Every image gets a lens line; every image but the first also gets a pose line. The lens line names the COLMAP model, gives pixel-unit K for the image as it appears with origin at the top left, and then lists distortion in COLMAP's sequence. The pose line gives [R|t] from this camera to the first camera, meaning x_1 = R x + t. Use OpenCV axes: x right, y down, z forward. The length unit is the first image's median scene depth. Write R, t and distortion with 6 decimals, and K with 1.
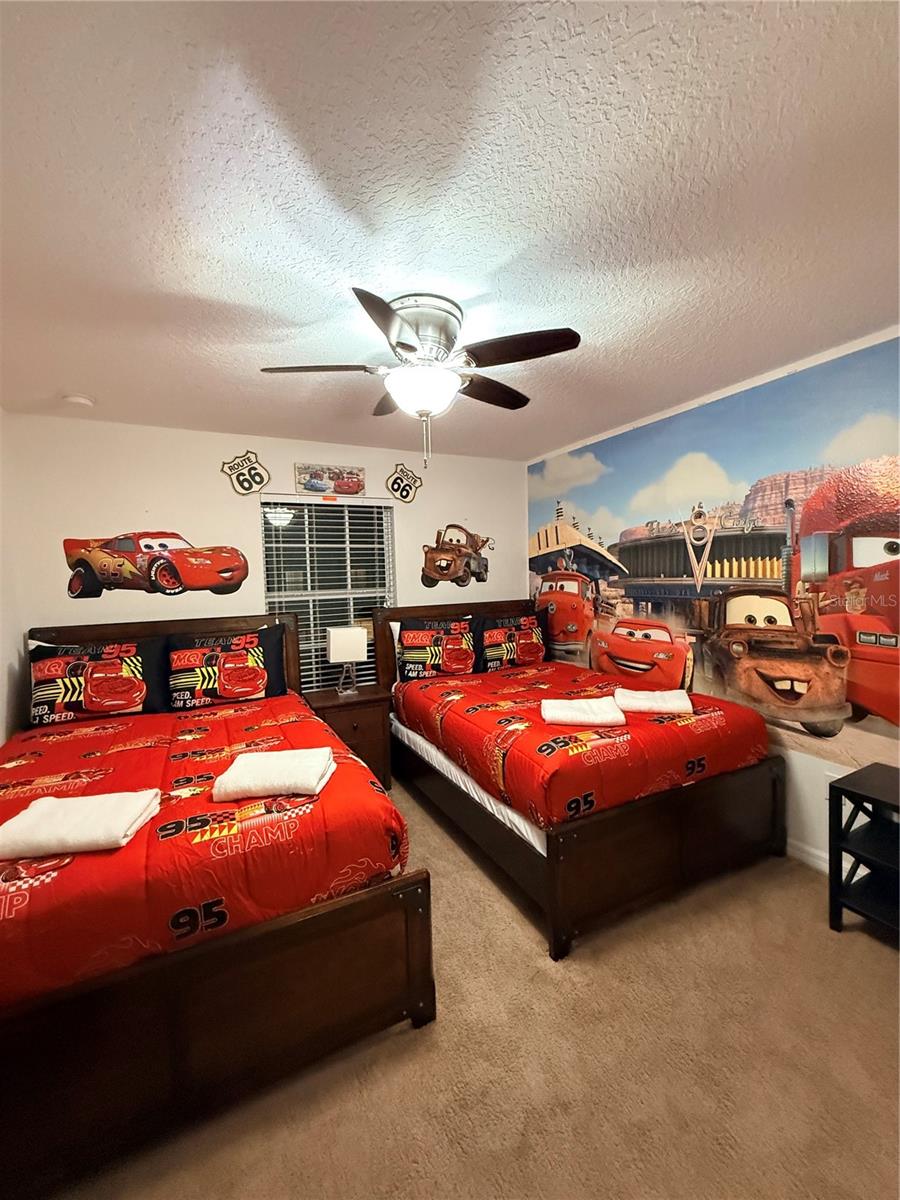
lens RADIAL K [[478.2, 0, 447.0], [0, 478.2, 598.8], [0, 0, 1]] dist [0.000611, 0.000052]
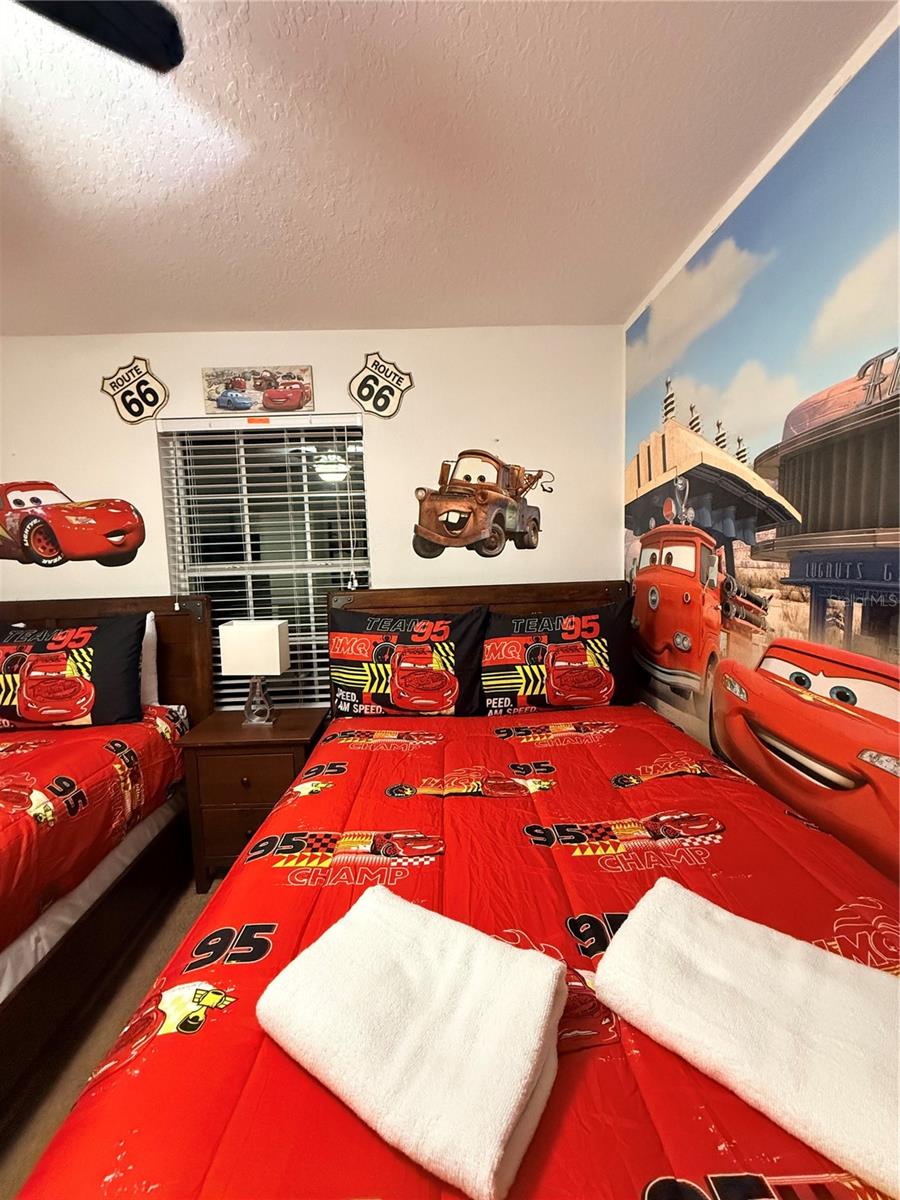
lens RADIAL K [[478.2, 0, 447.0], [0, 478.2, 598.8], [0, 0, 1]] dist [0.000611, 0.000052]
pose [[0.908860, 0.038348, -0.415336, 0.264108], [-0.013994, 0.998007, 0.061525, -0.010695], [0.416867, -0.050105, 0.907585, 0.500146]]
